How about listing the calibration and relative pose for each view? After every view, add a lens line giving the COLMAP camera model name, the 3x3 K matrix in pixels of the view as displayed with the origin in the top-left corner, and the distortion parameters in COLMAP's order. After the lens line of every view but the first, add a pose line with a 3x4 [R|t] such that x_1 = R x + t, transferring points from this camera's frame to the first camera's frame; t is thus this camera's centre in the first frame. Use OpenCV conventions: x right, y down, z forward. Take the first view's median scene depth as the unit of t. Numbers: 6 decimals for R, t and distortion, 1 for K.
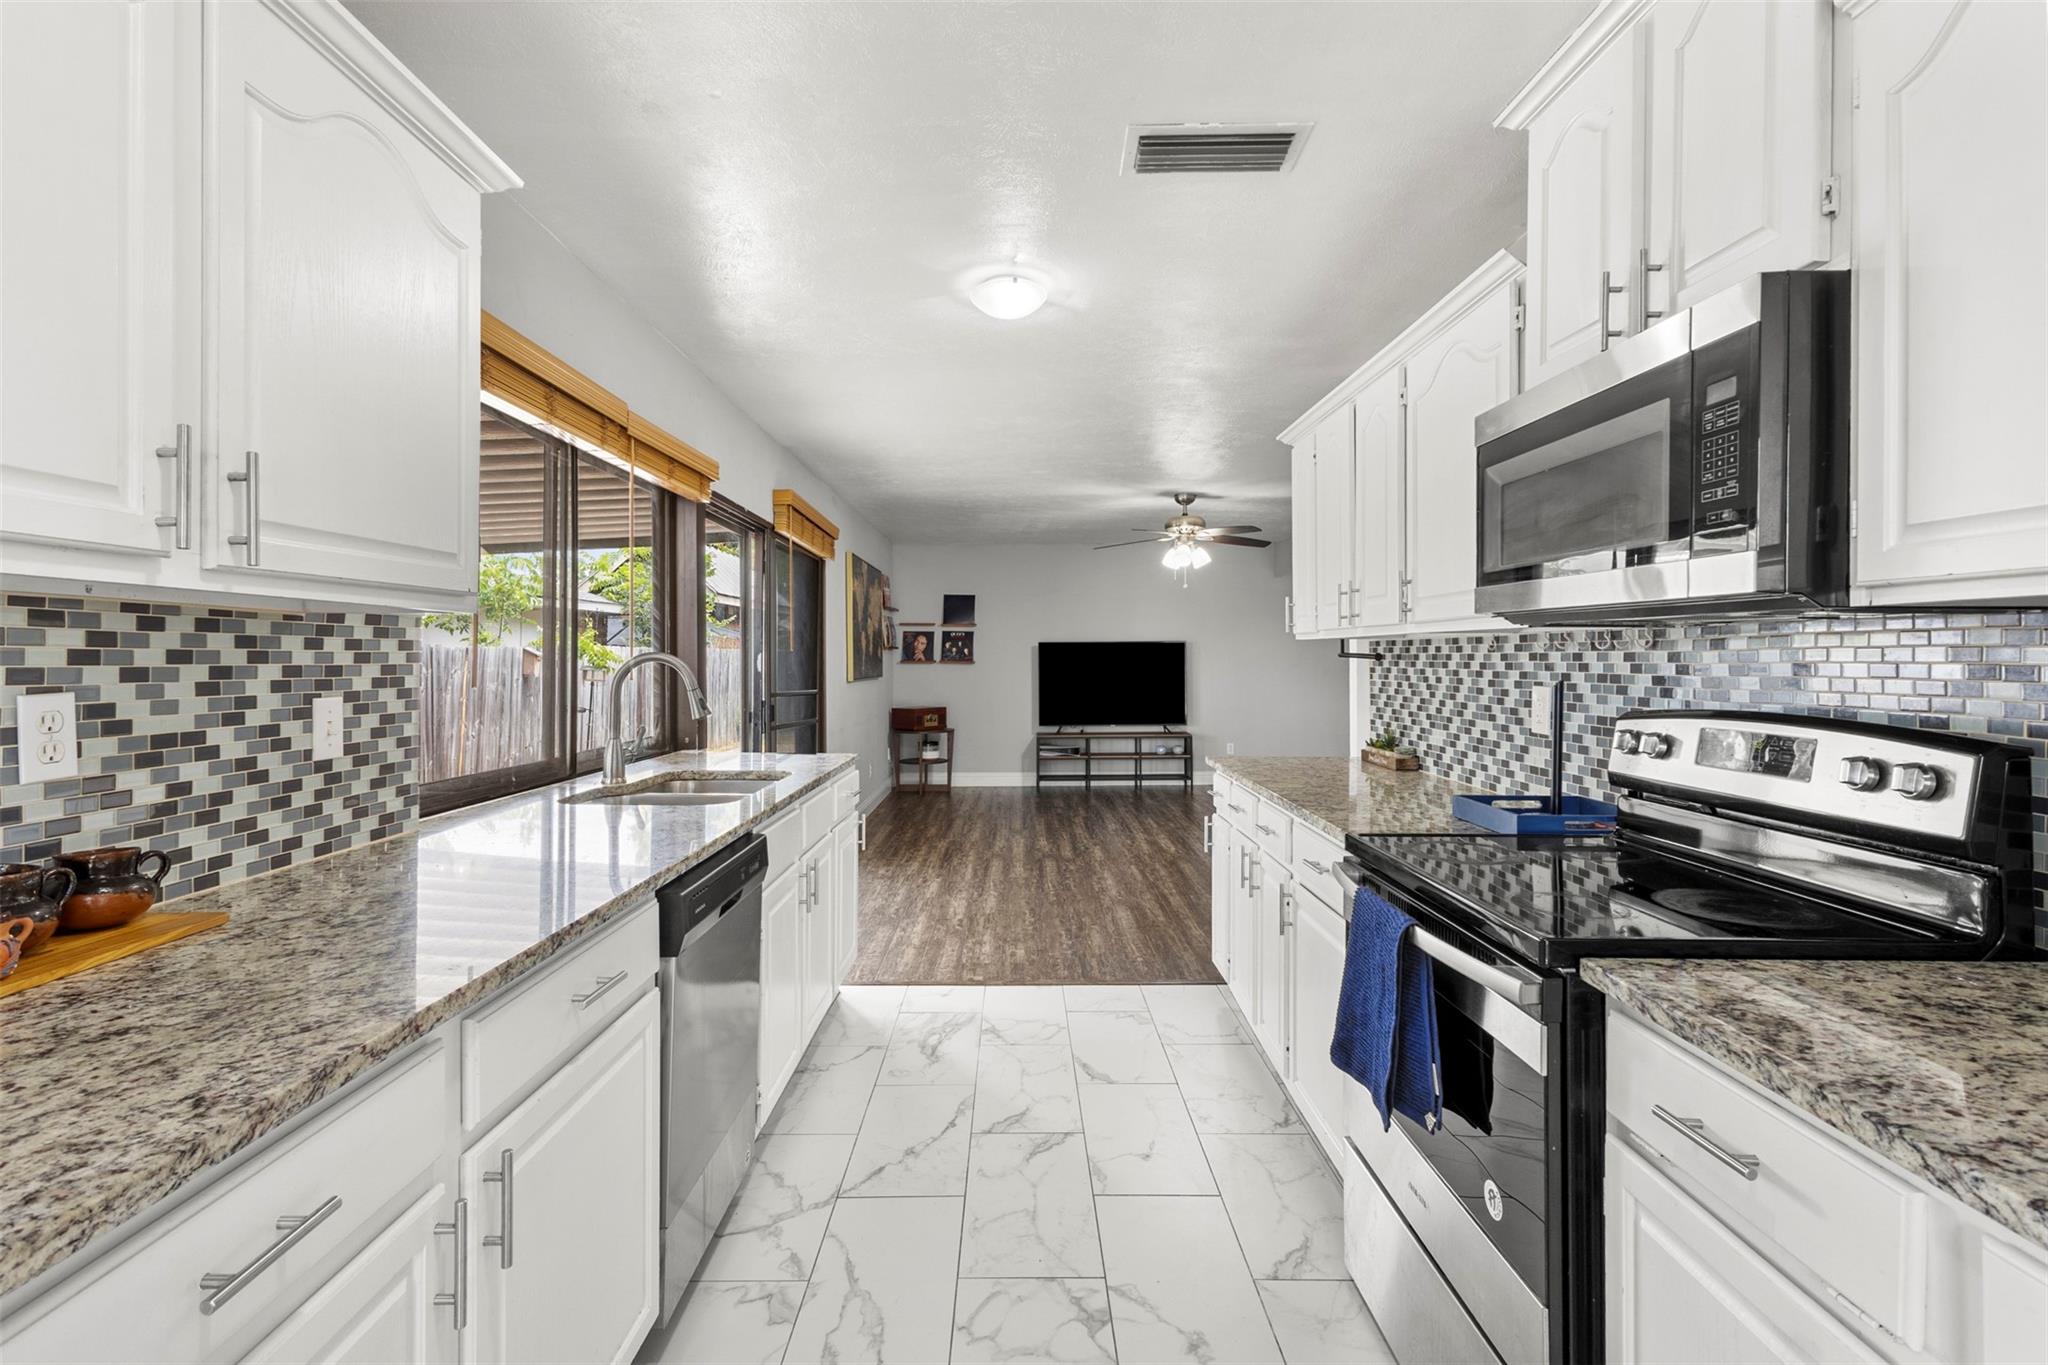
lens RADIAL K [[950.0, 0, 1019.5], [0, 950.0, 663.2], [0, 0, 1]] dist [0.001824, -0.000357]
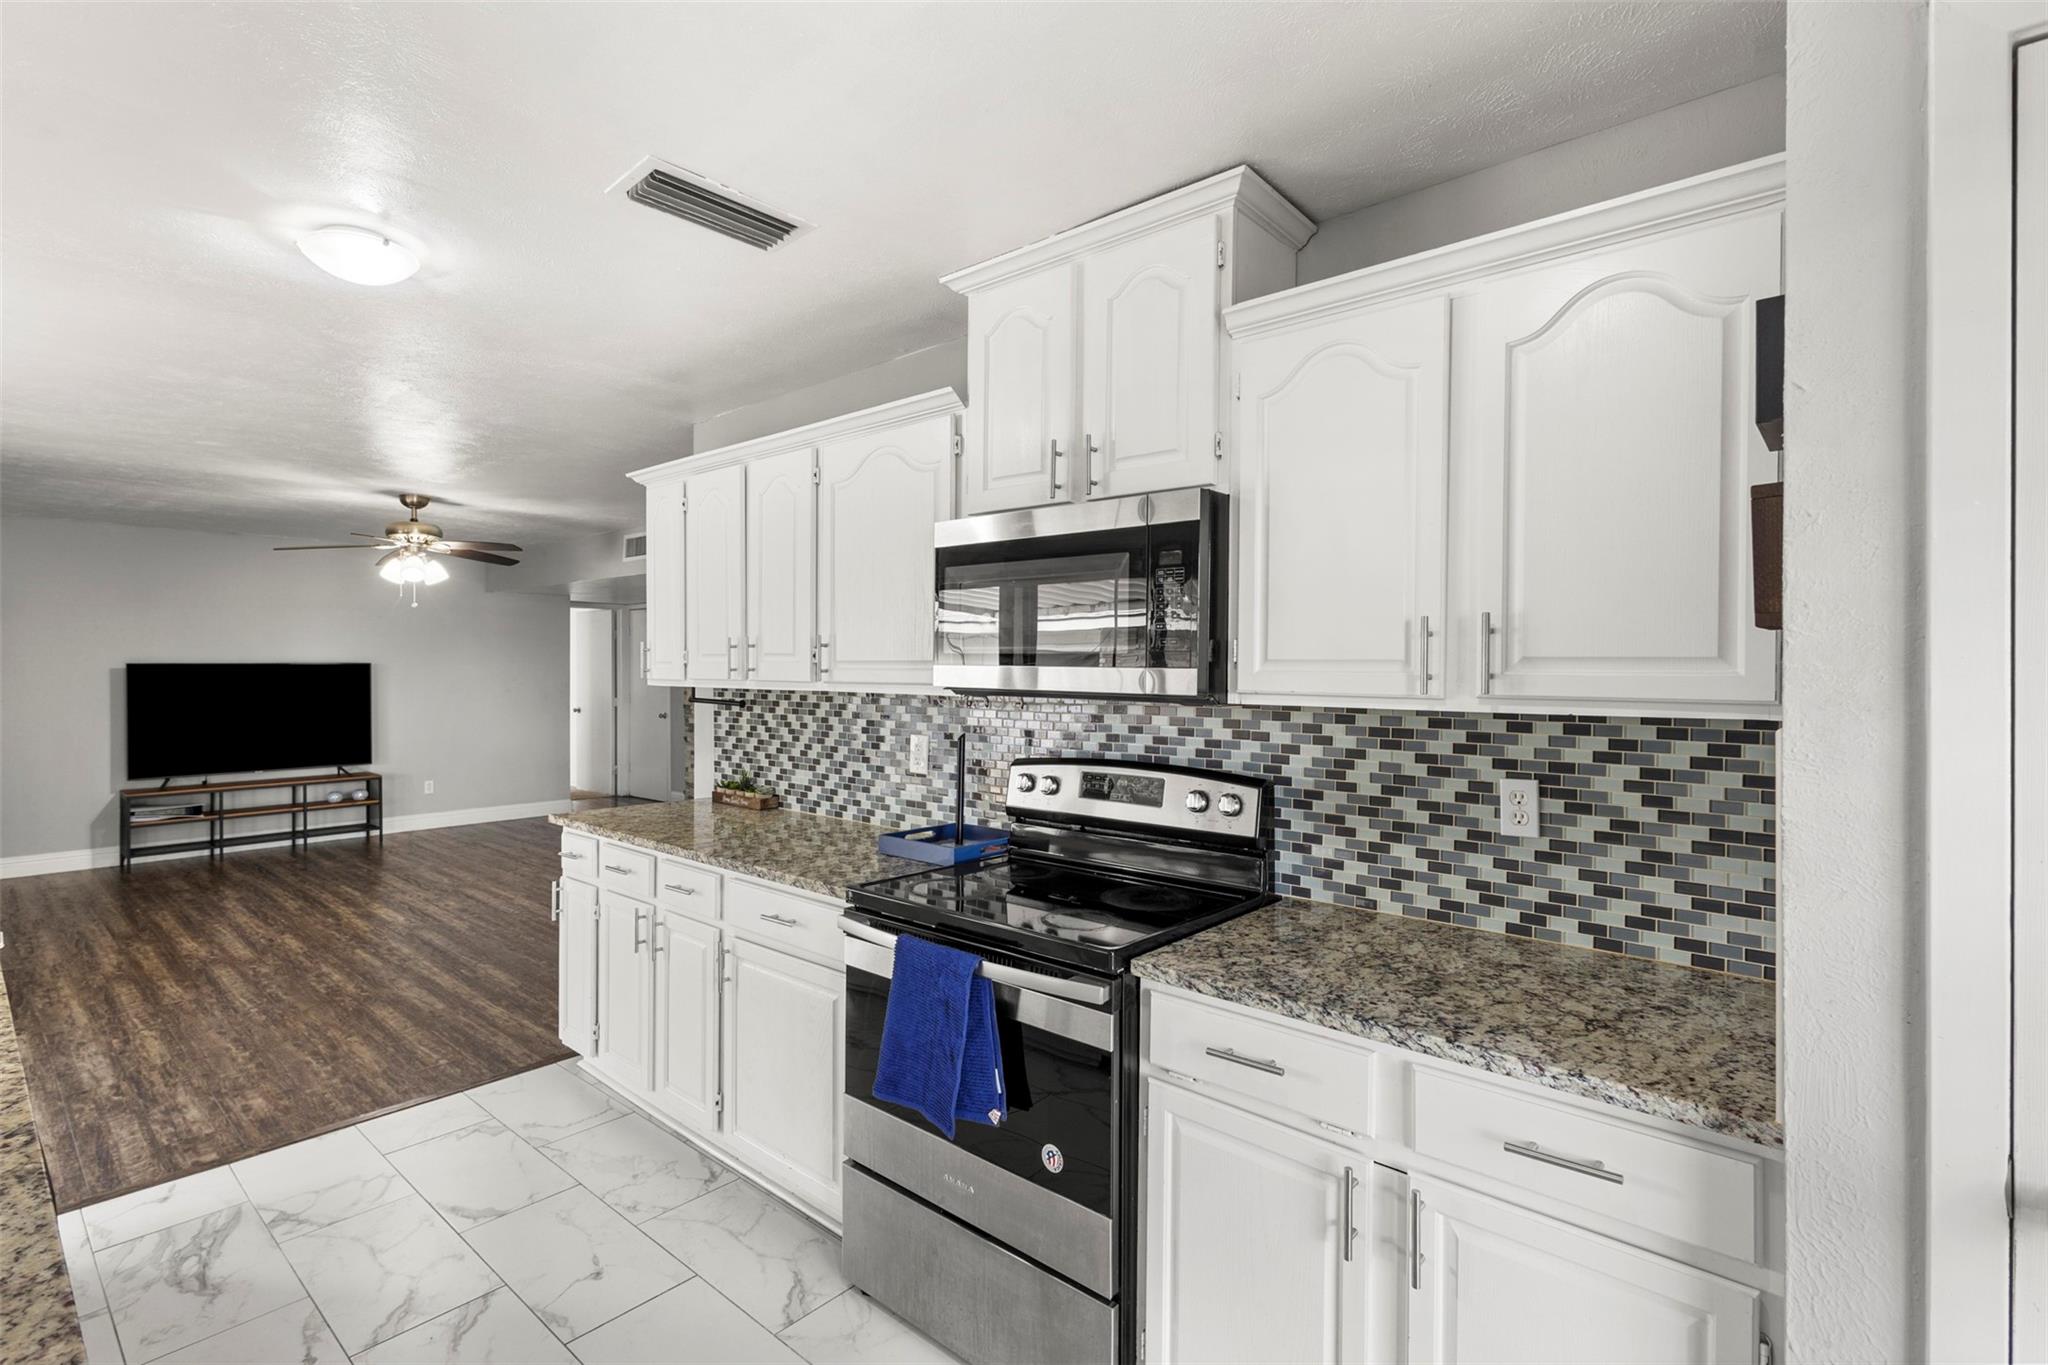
lens RADIAL K [[944.8, 0, 1024.0], [0, 944.8, 682.5], [0, 0, 1]] dist [0.001576, -0.000465]
pose [[0.654654, -0.009434, 0.755870, -0.225488], [0.000876, 0.999931, 0.011721, -0.045852], [-0.755928, -0.007011, 0.654617, 0.085591]]
